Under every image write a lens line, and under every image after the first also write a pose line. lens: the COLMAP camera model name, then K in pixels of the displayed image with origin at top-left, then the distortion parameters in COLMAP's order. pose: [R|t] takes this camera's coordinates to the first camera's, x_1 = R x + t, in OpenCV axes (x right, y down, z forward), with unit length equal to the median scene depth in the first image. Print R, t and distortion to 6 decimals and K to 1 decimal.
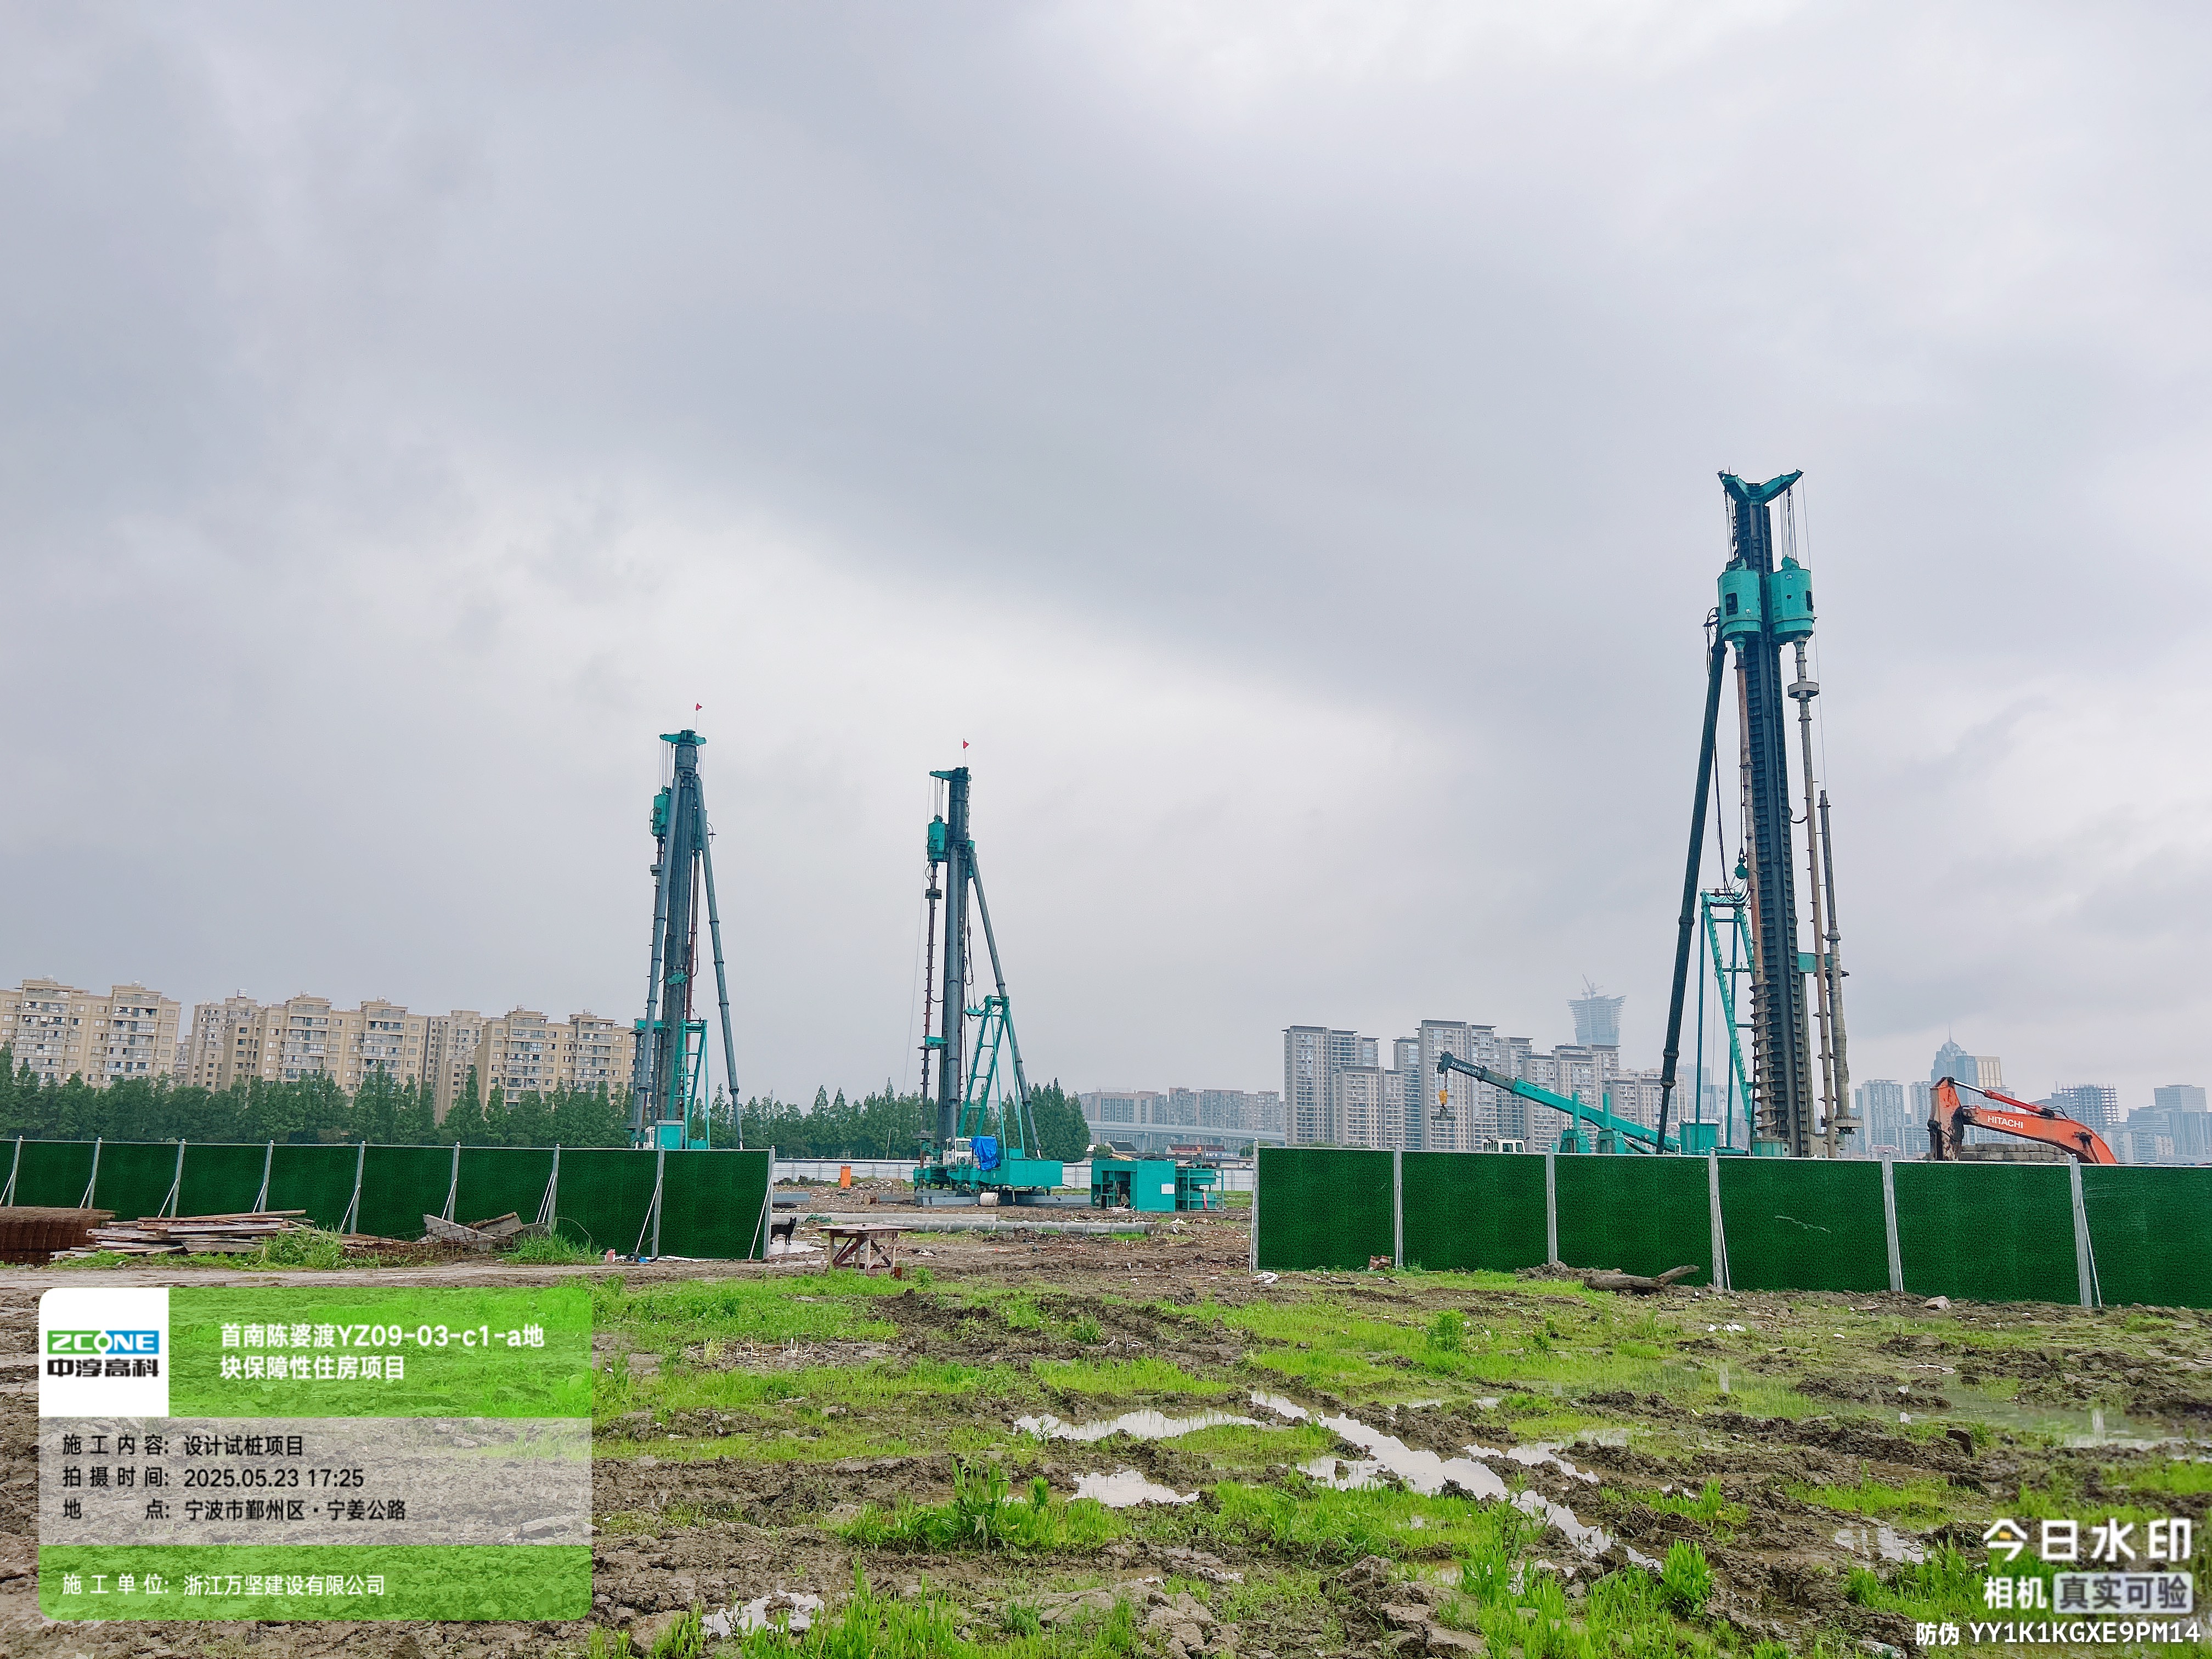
lens RADIAL K [[1721.6, 0, 1117.2], [0, 1721.6, 845.3], [0, 0, 1]] dist [0.039222, -0.033231]
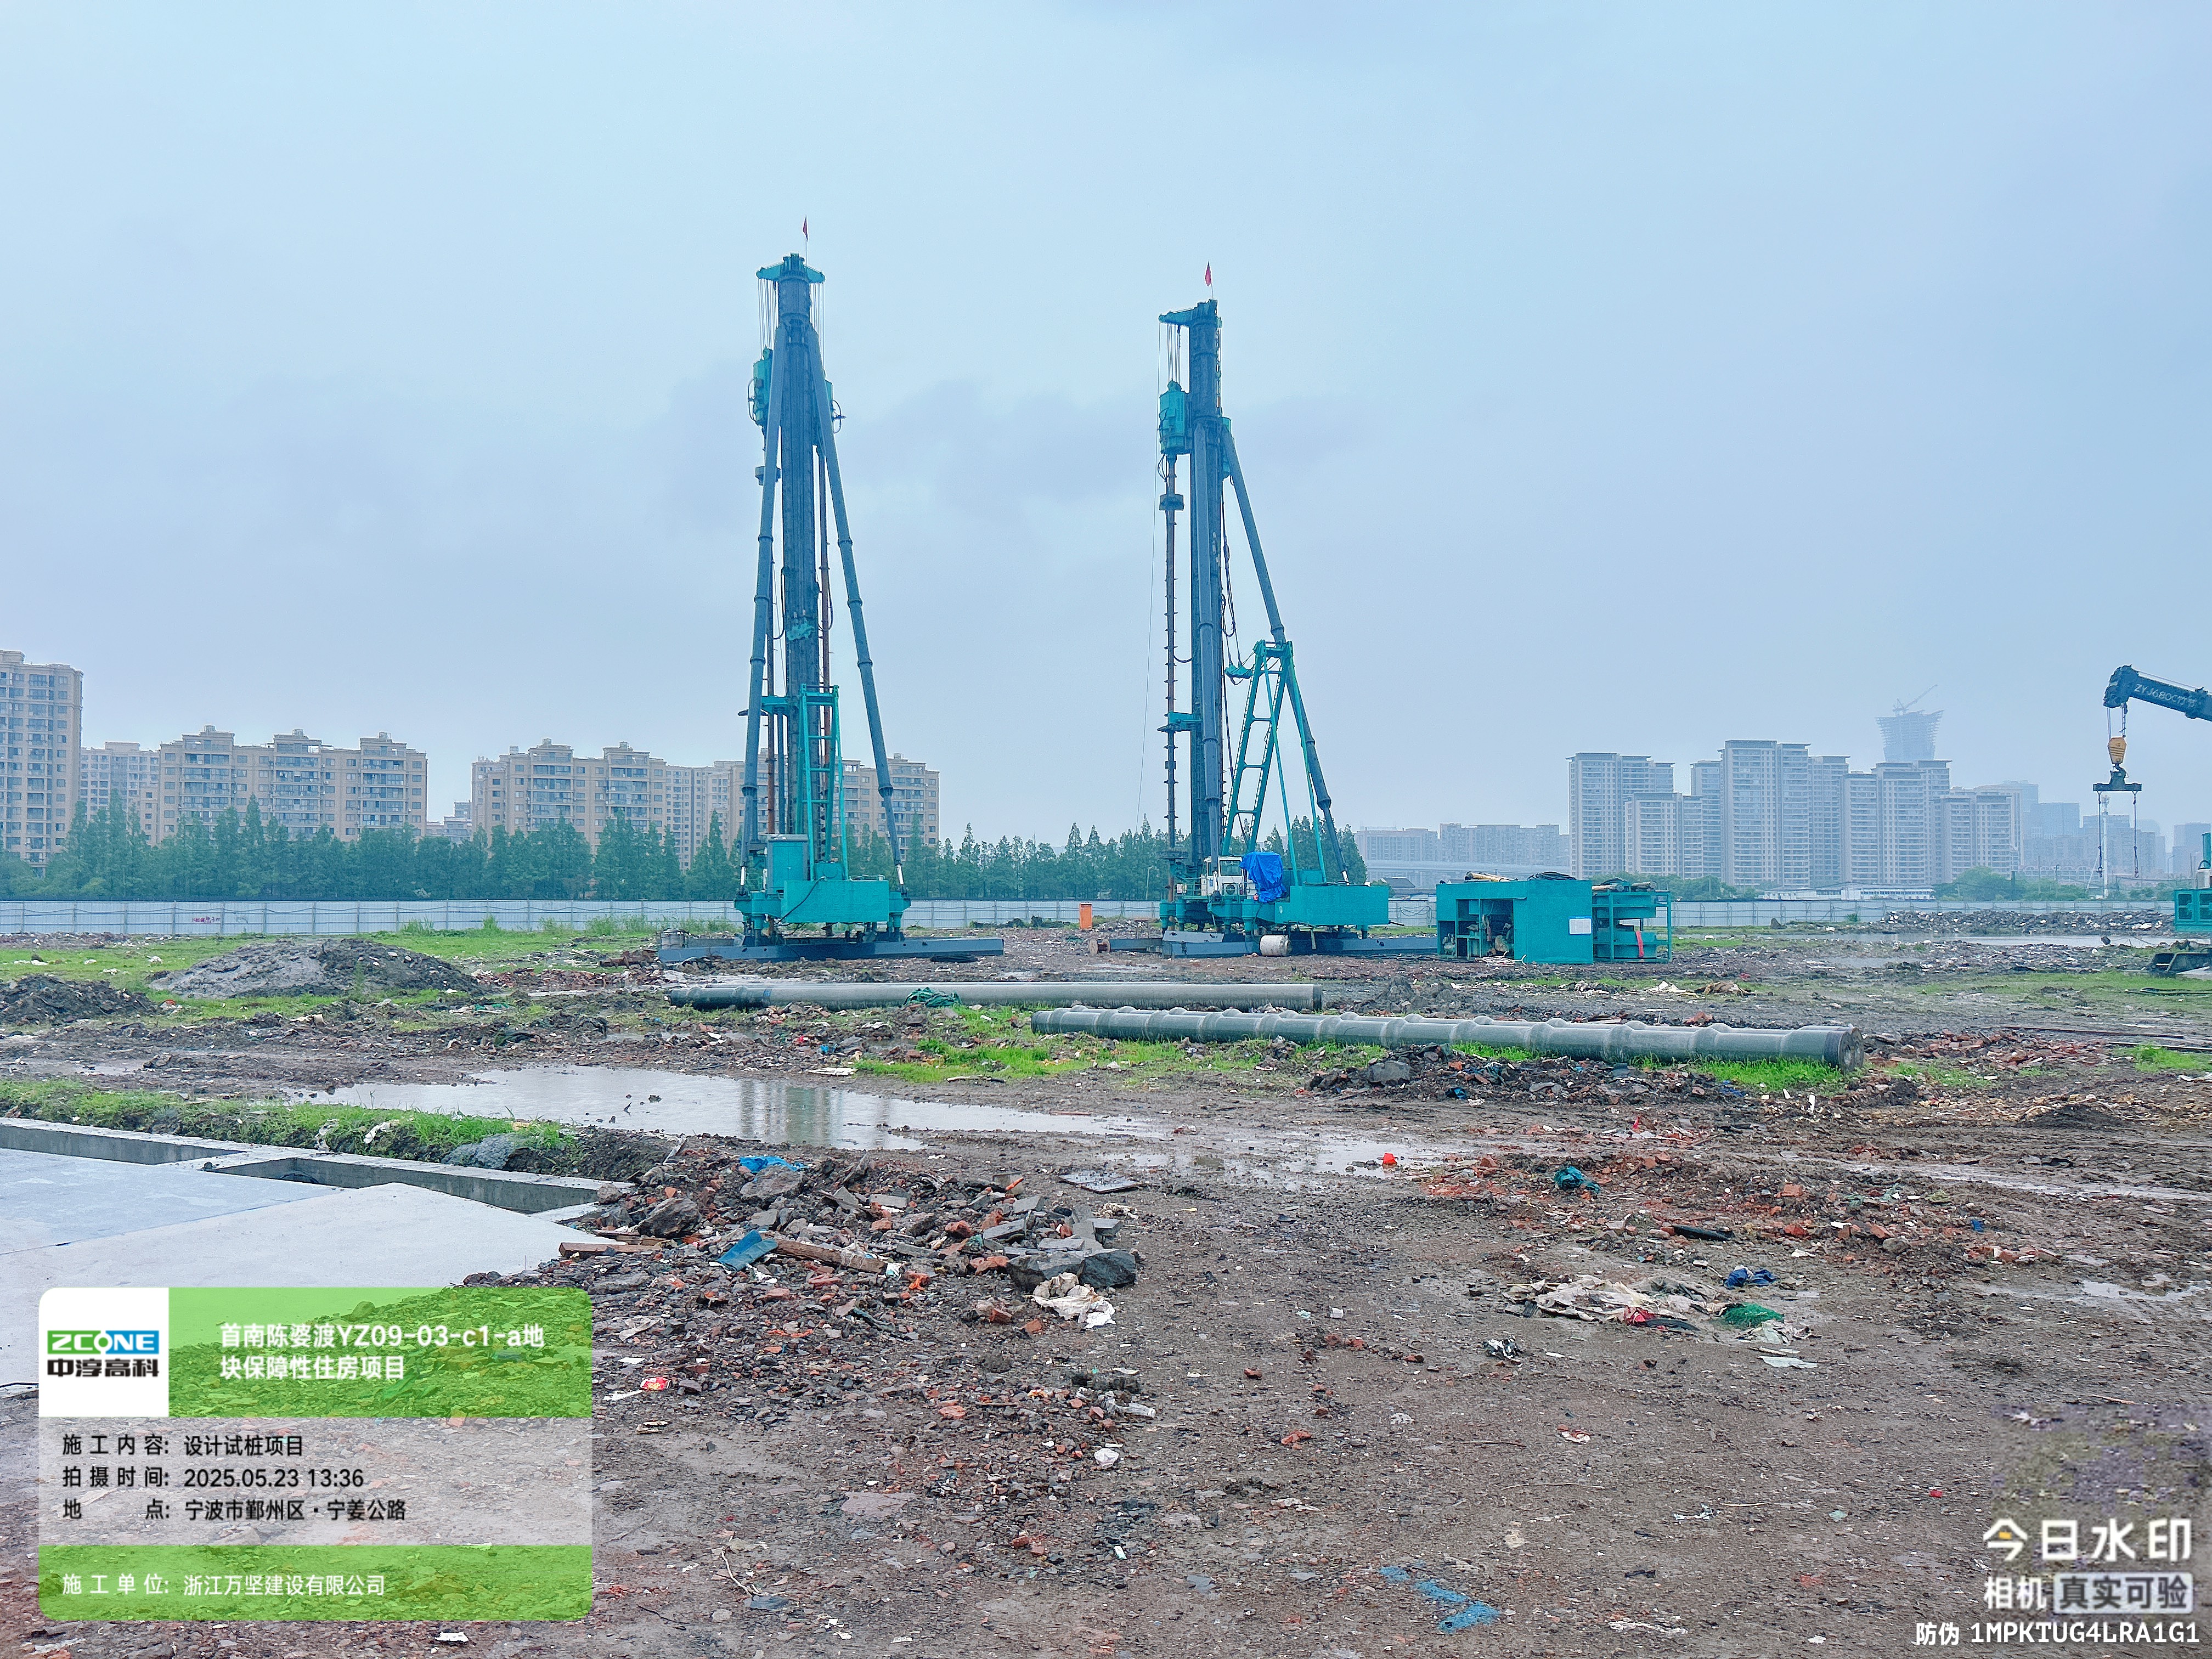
lens RADIAL K [[1721.6, 0, 1106.6], [0, 1721.6, 833.3], [0, 0, 1]] dist [0.039222, -0.033231]
pose [[0.987265, -0.025178, -0.157082, -0.029330], [0.047000, 0.989483, 0.136799, 0.063120], [0.151985, -0.142439, 0.978065, 0.318656]]
